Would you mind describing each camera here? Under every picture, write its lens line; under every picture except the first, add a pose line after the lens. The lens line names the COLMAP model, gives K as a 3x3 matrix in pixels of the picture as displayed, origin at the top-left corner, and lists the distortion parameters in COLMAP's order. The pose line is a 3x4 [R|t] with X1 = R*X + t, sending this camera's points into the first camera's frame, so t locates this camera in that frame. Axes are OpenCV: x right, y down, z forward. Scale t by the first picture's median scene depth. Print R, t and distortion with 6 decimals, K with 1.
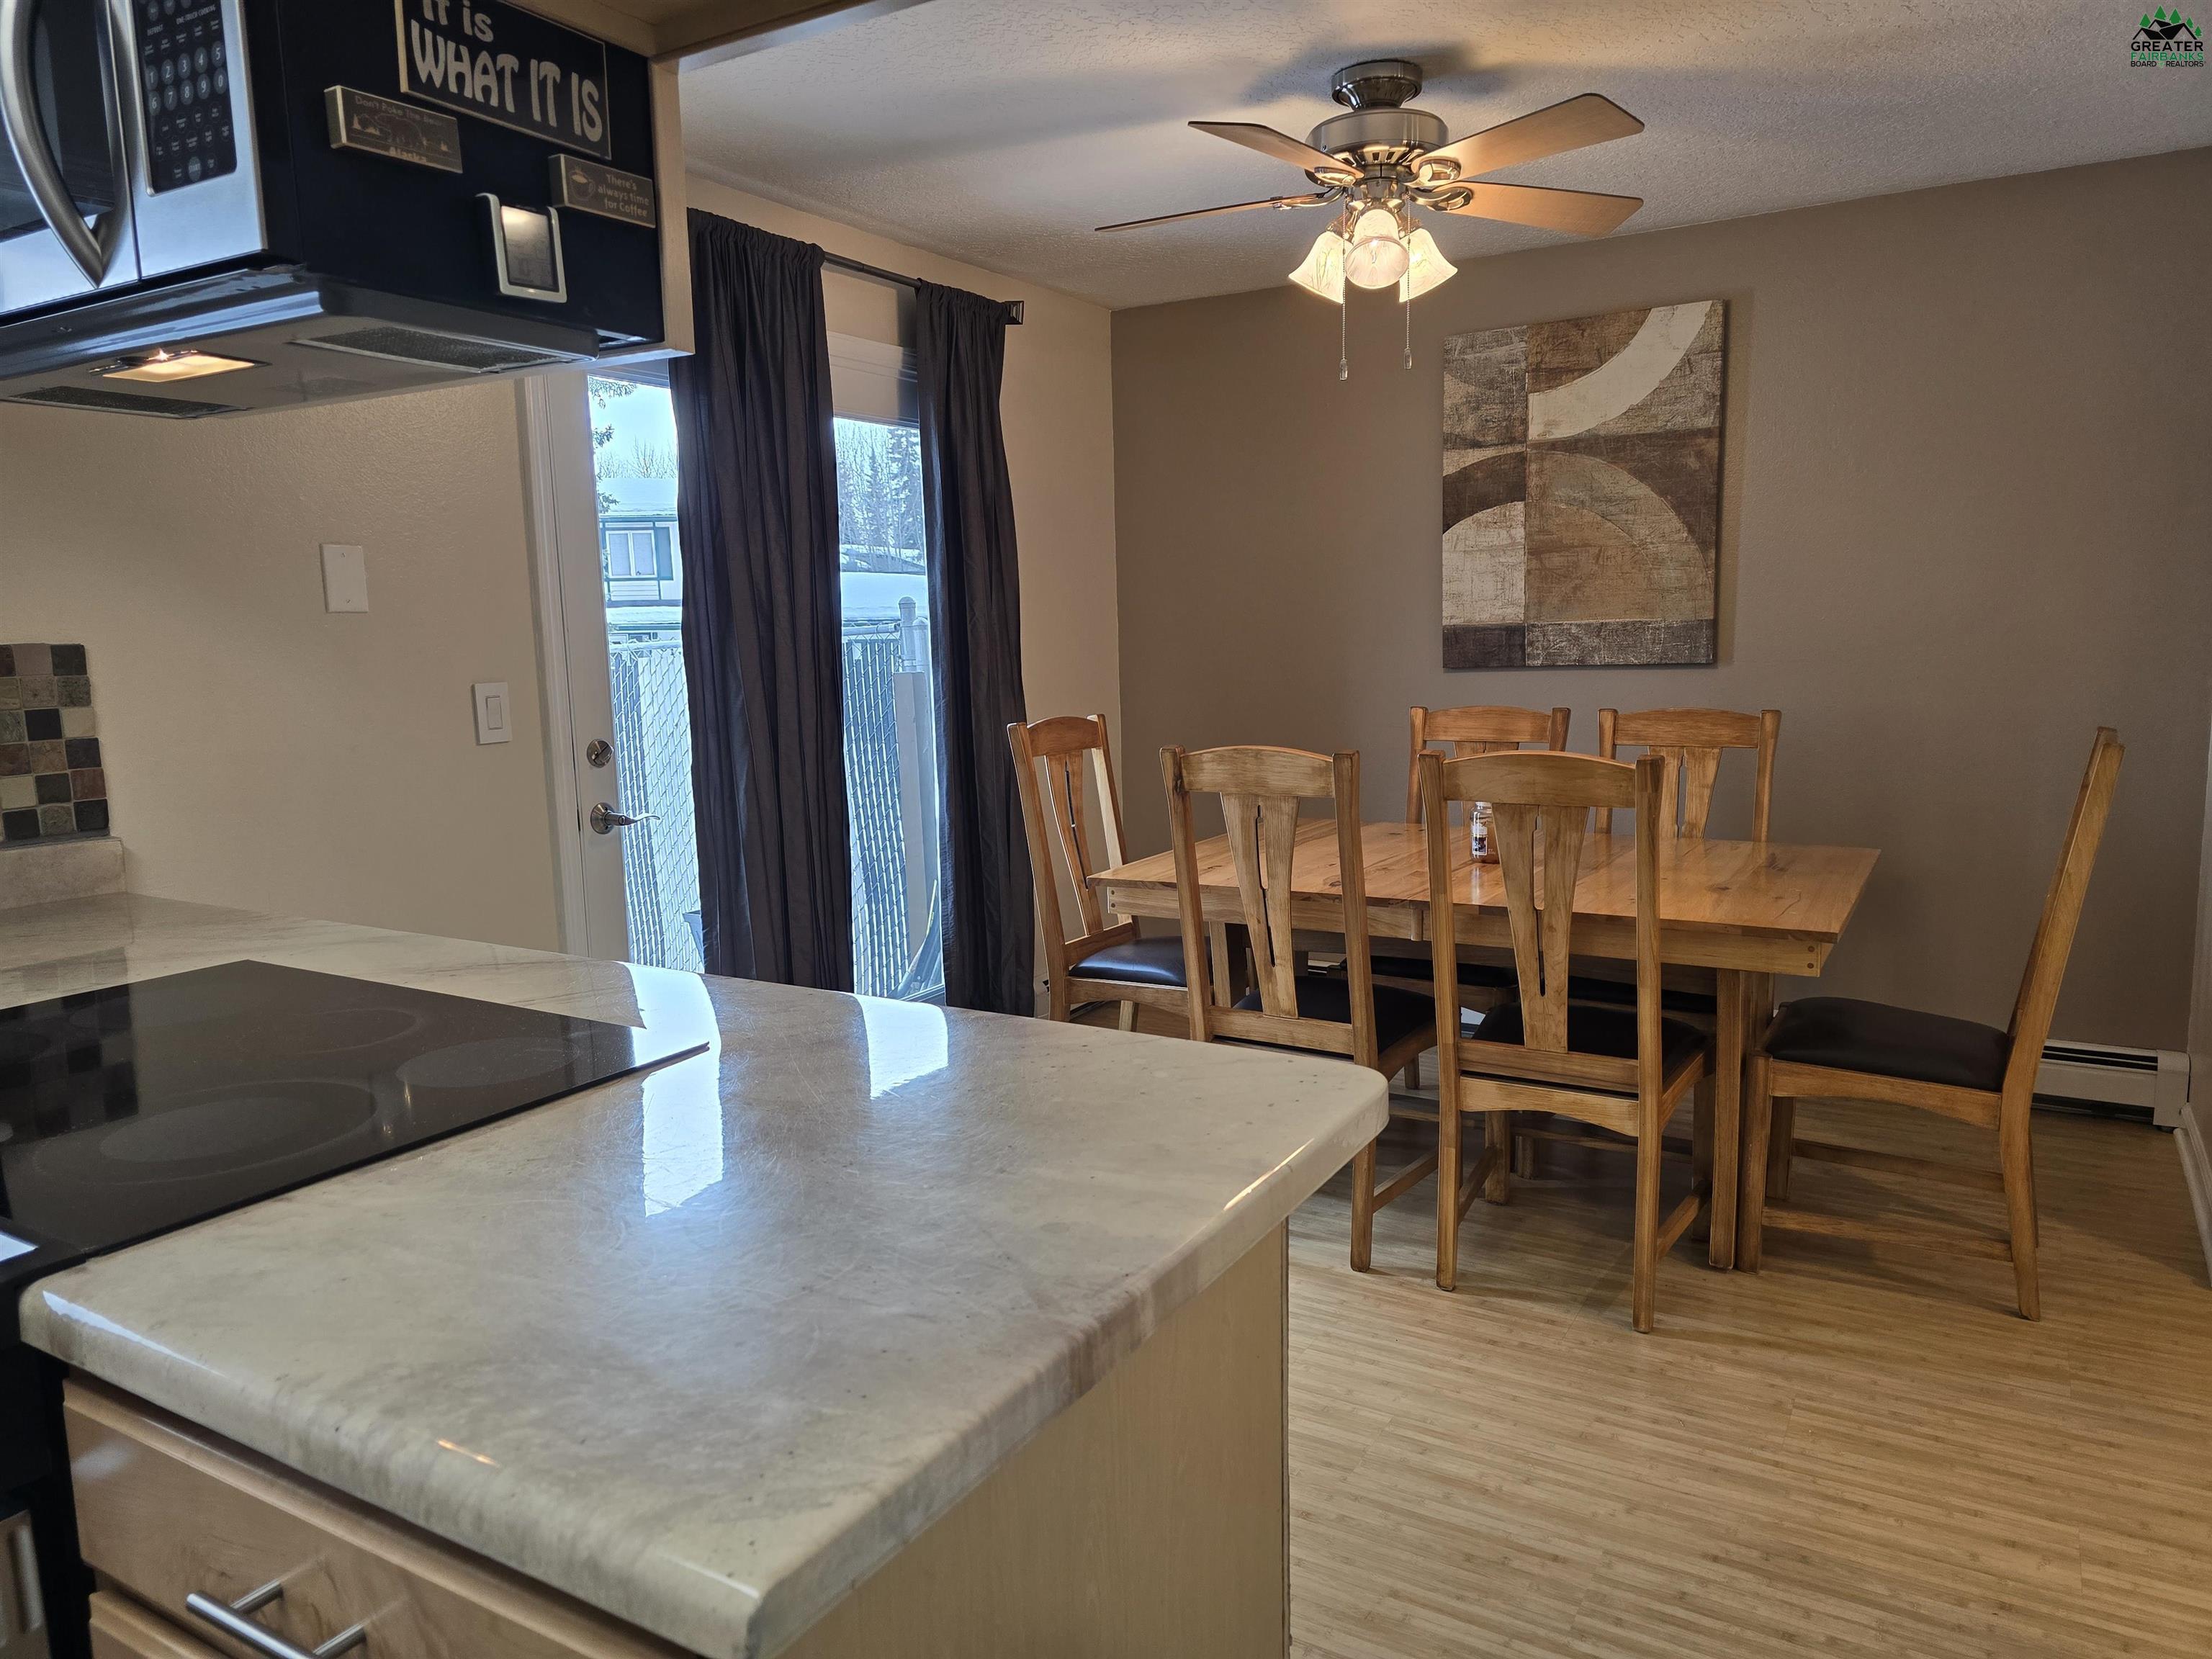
lens RADIAL K [[1488.6, 0, 1117.6], [0, 1488.6, 834.2], [0, 0, 1]] dist [0.059518, -0.052303]
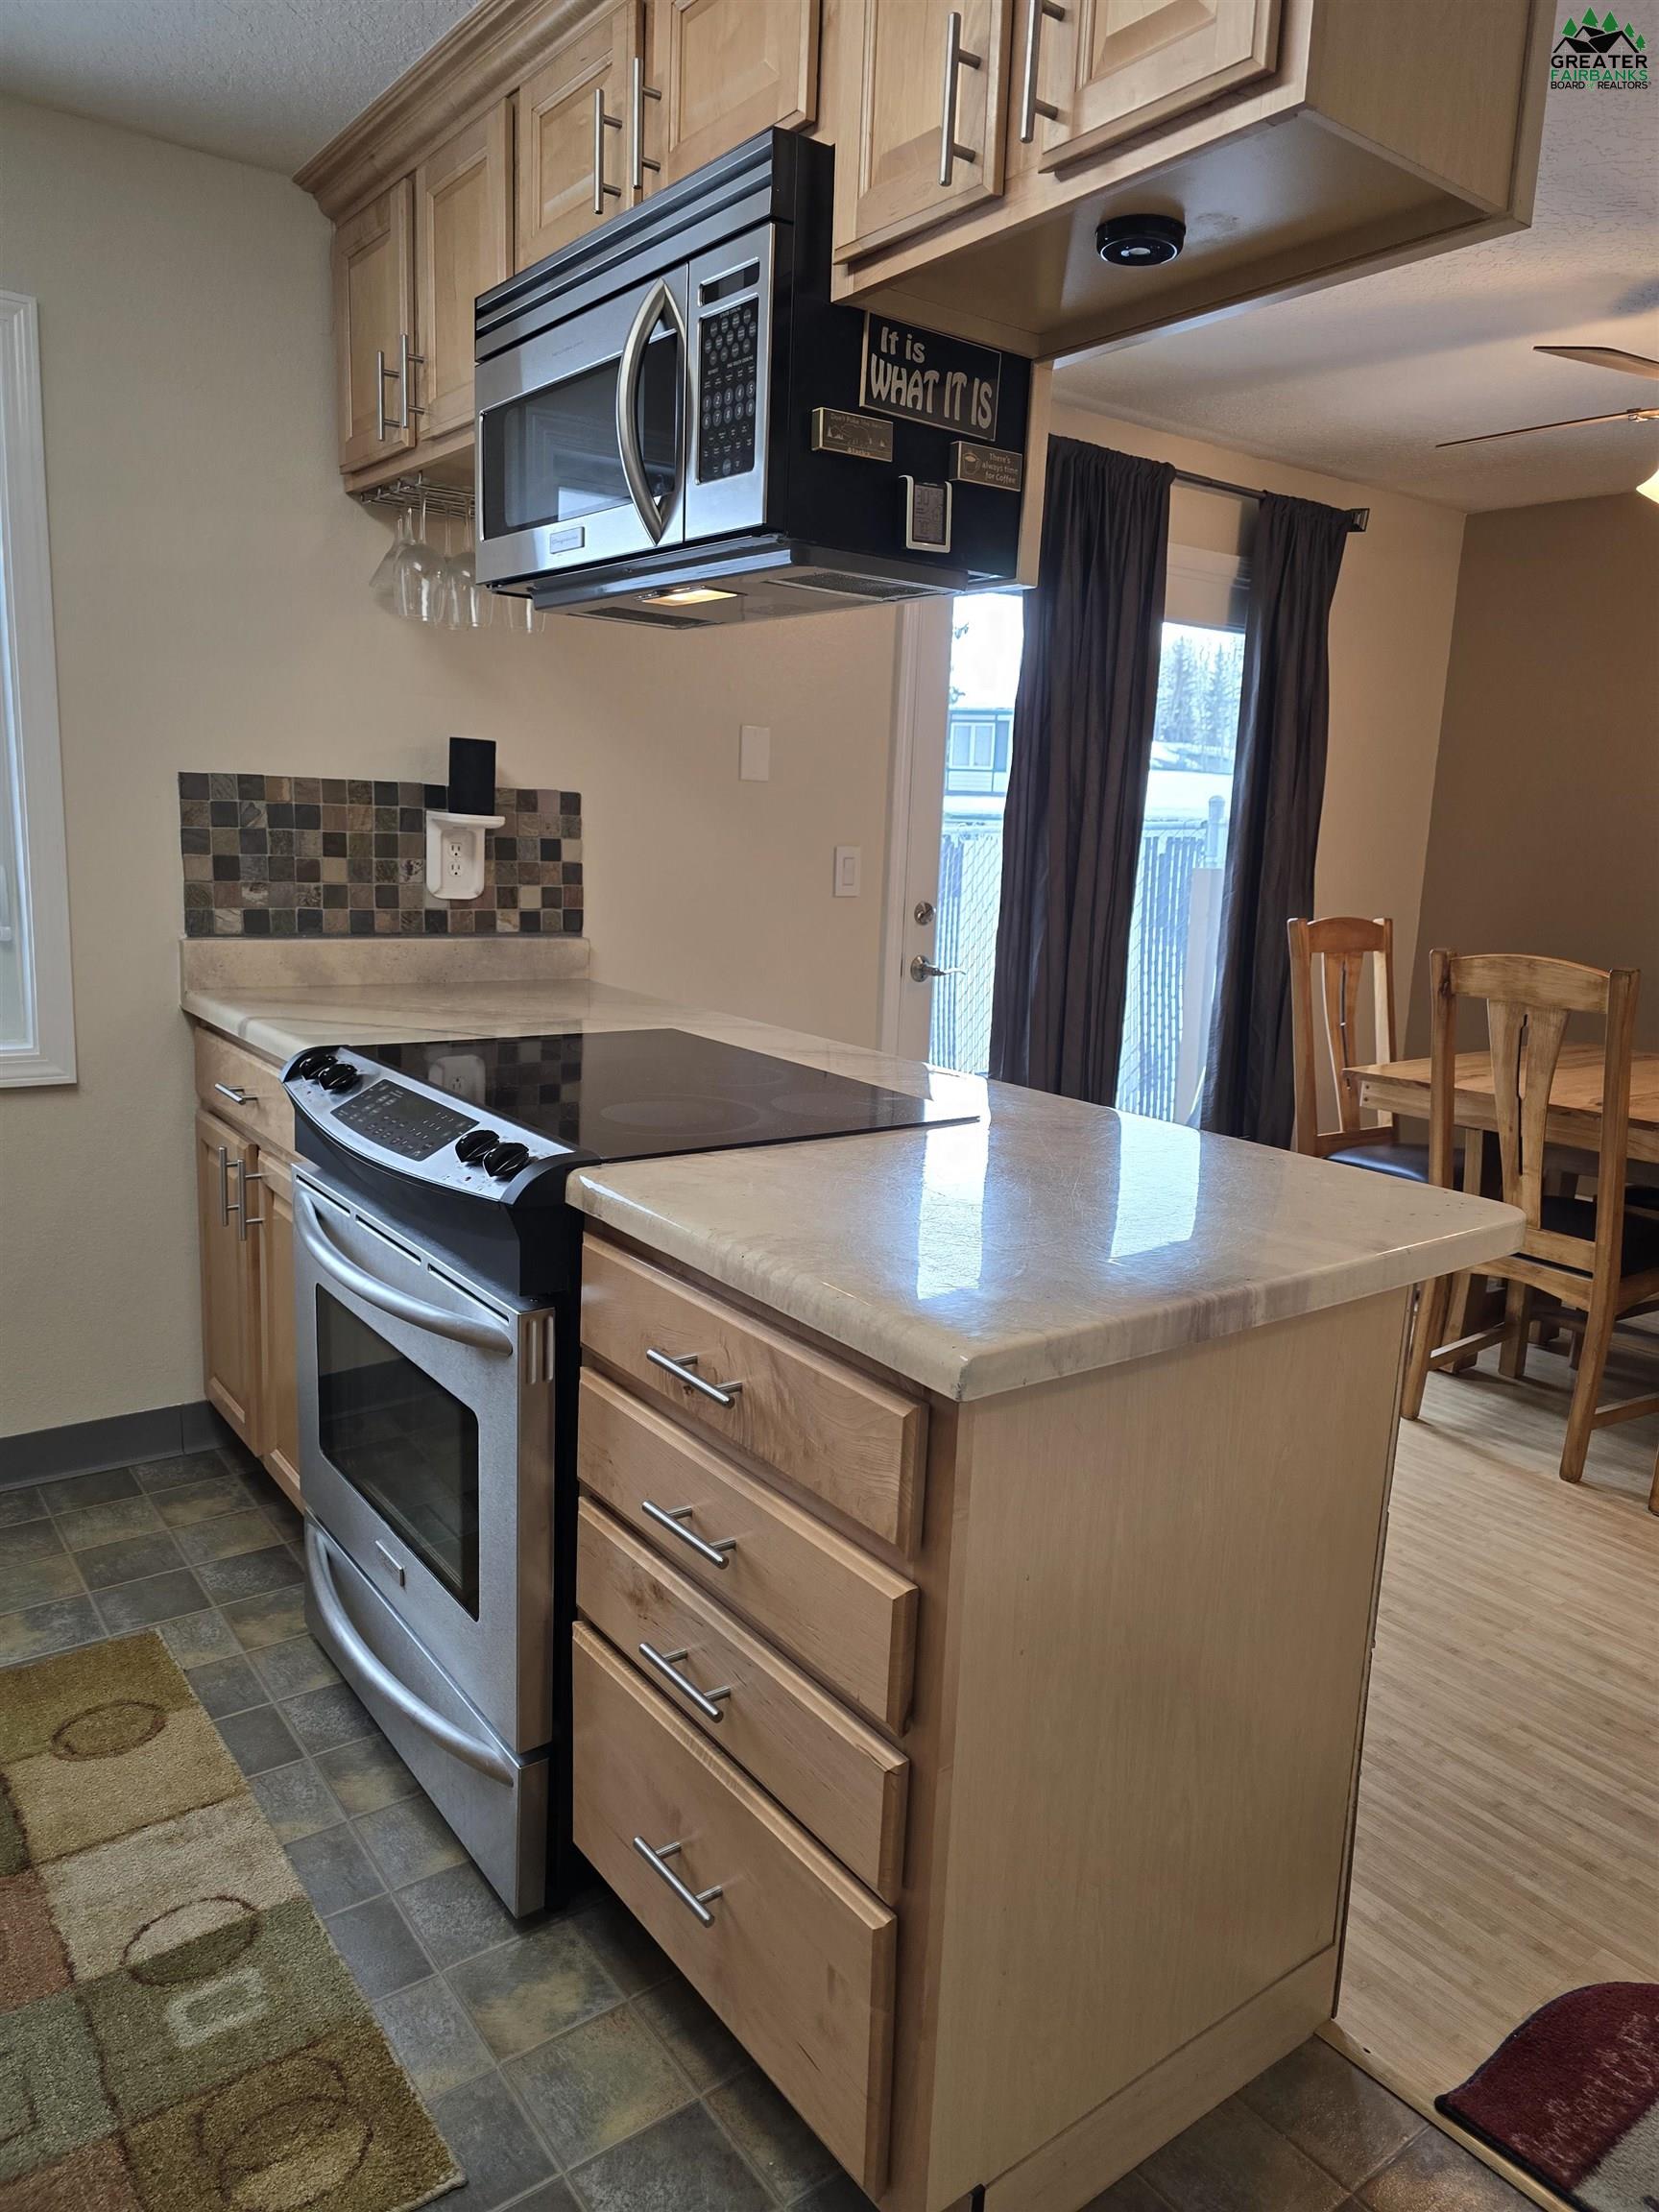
lens RADIAL K [[1488.6, 0, 853.0], [0, 1488.6, 1101.2], [0, 0, 1]] dist [0.059518, -0.052303]
pose [[0.925337, 0.131715, -0.355531, 0.032108], [-0.116006, 0.991103, 0.065251, 0.019365], [0.360962, -0.019135, 0.932384, -0.097330]]
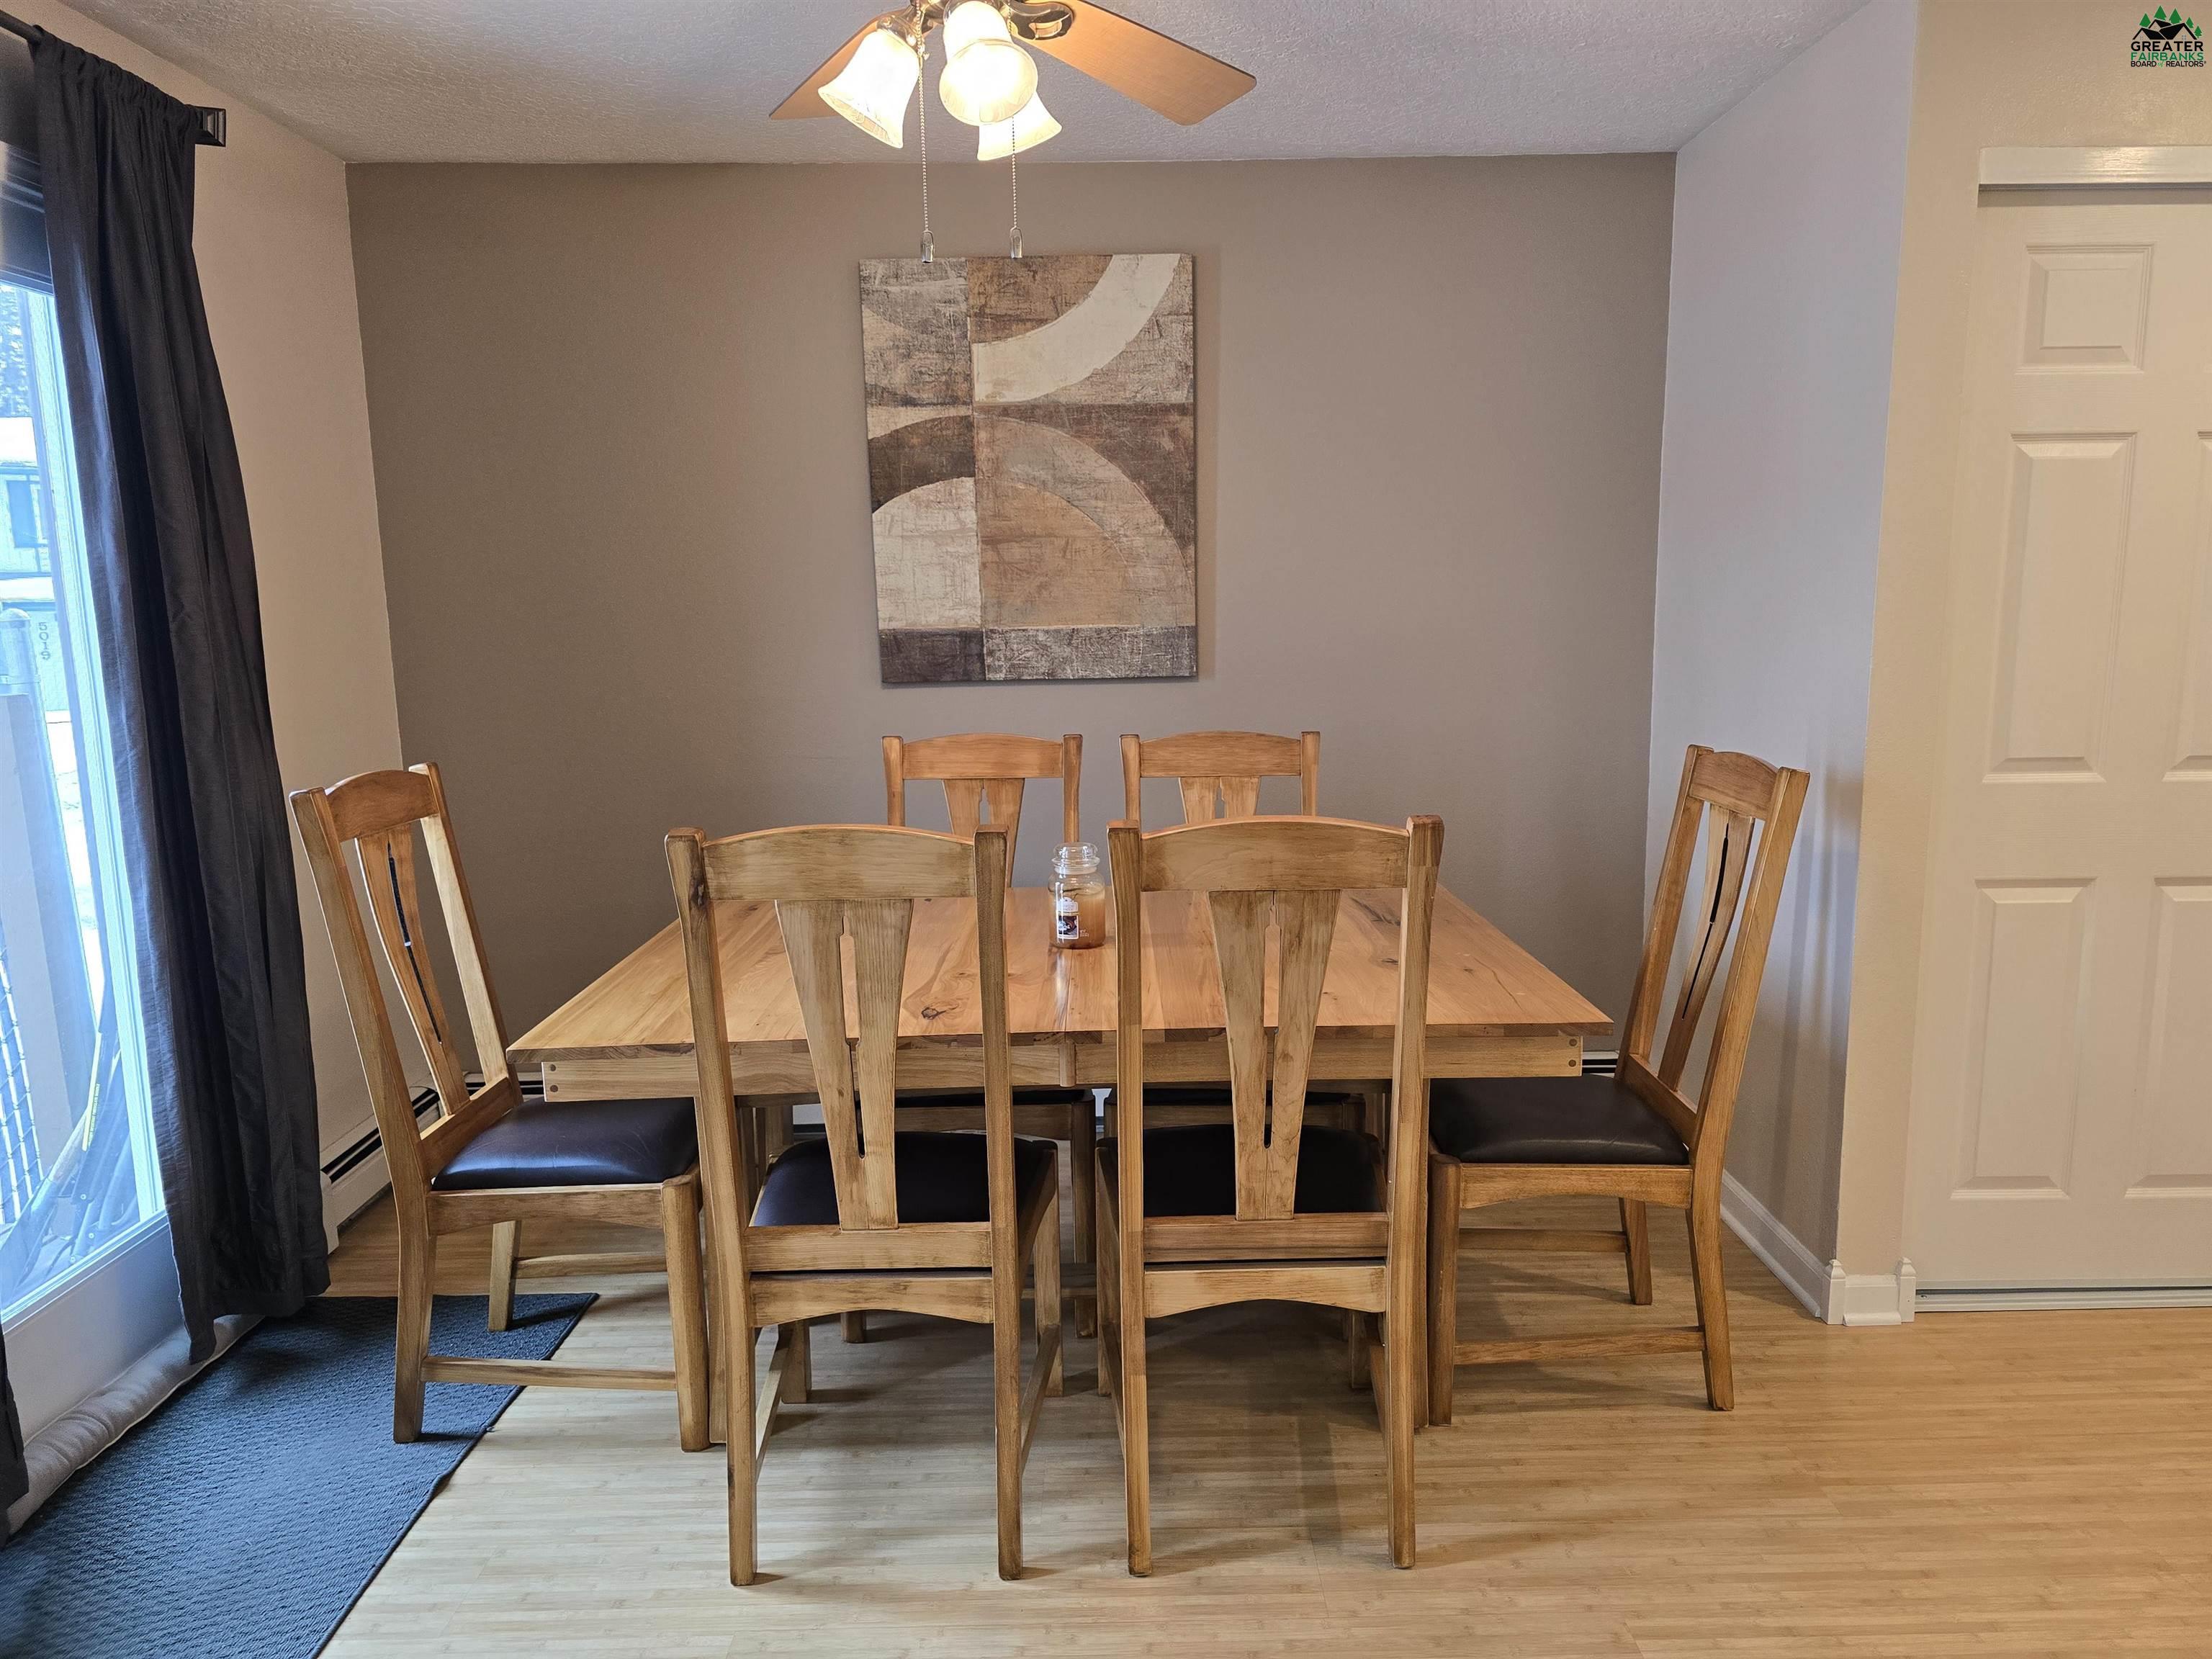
lens RADIAL K [[1488.6, 0, 1138.3], [0, 1488.6, 833.2], [0, 0, 1]] dist [0.059518, -0.052303]
pose [[0.851003, -0.069104, 0.520595, -0.094423], [0.067919, 0.997462, 0.021377, -0.044387], [-0.520751, 0.017167, 0.853536, 0.286346]]
